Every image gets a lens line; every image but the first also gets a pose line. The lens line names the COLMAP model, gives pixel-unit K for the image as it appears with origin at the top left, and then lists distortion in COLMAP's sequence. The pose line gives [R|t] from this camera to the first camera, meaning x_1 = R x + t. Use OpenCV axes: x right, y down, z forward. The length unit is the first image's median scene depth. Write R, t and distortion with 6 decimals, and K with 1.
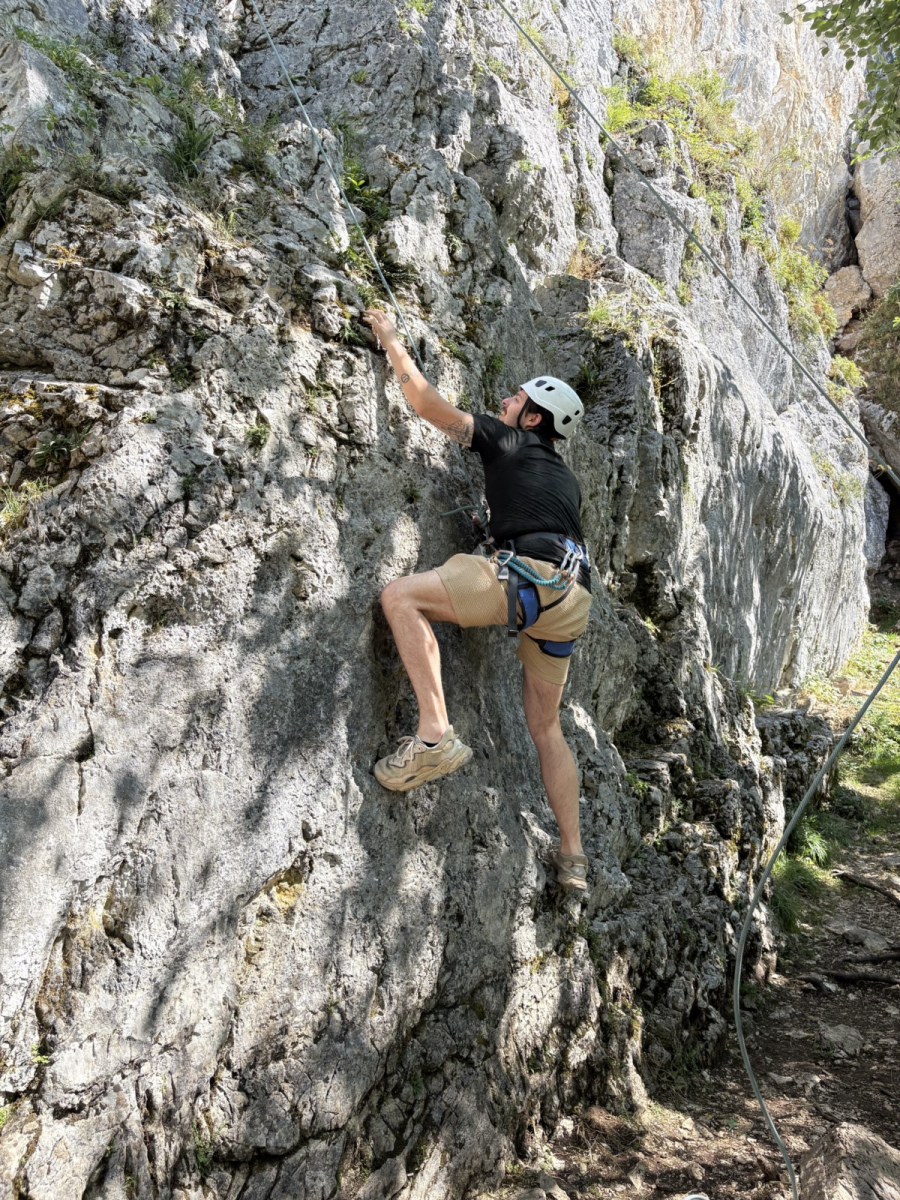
lens RADIAL K [[917.6, 0, 450.0], [0, 917.6, 600.0], [0, 0, 1]] dist [-0.000267, 0.052000]
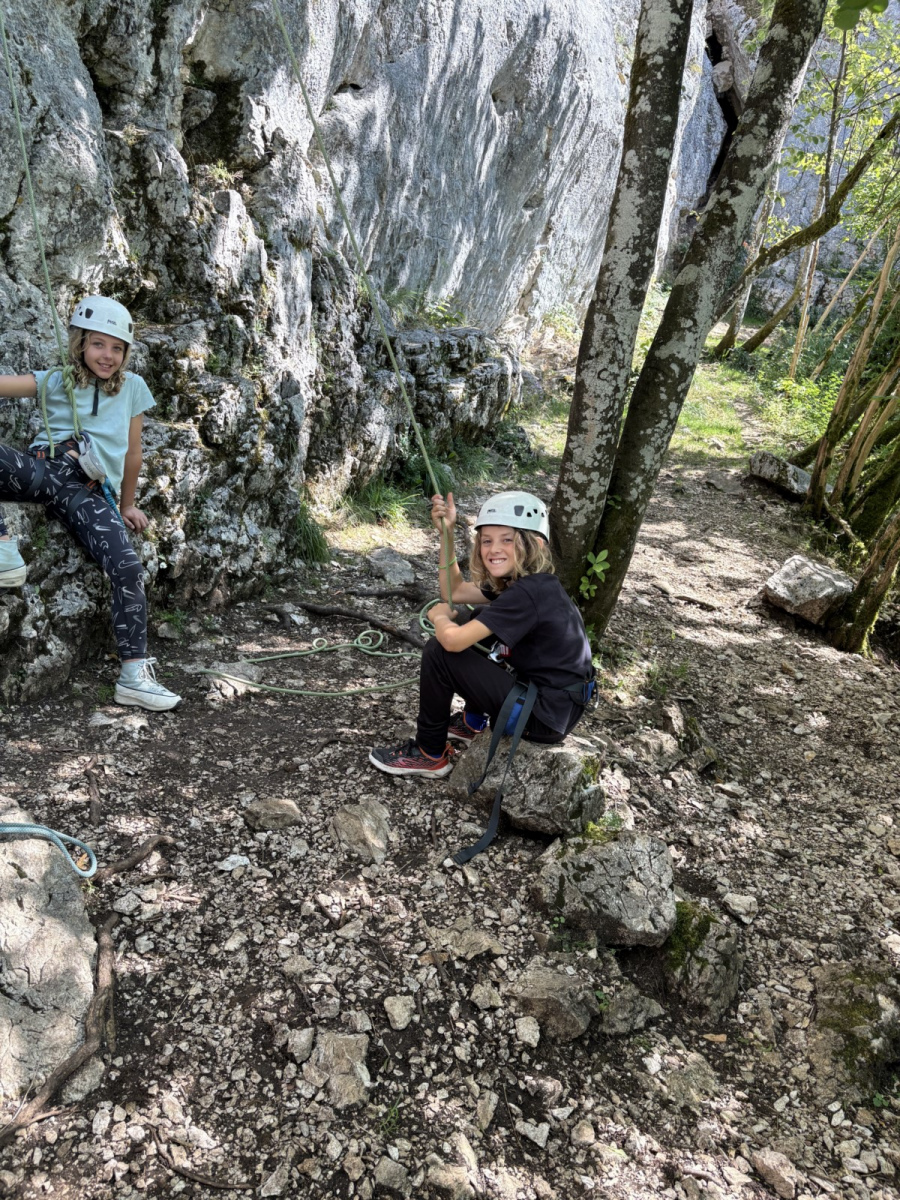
lens RADIAL K [[894.6, 0, 452.2], [0, 894.6, 608.9], [0, 0, 1]] dist [0.040124, -0.047570]
pose [[0.979924, 0.071331, 0.186172, 0.221893], [-0.140734, 0.908914, 0.392516, 0.028145], [-0.141216, -0.410836, 0.900706, 0.115341]]
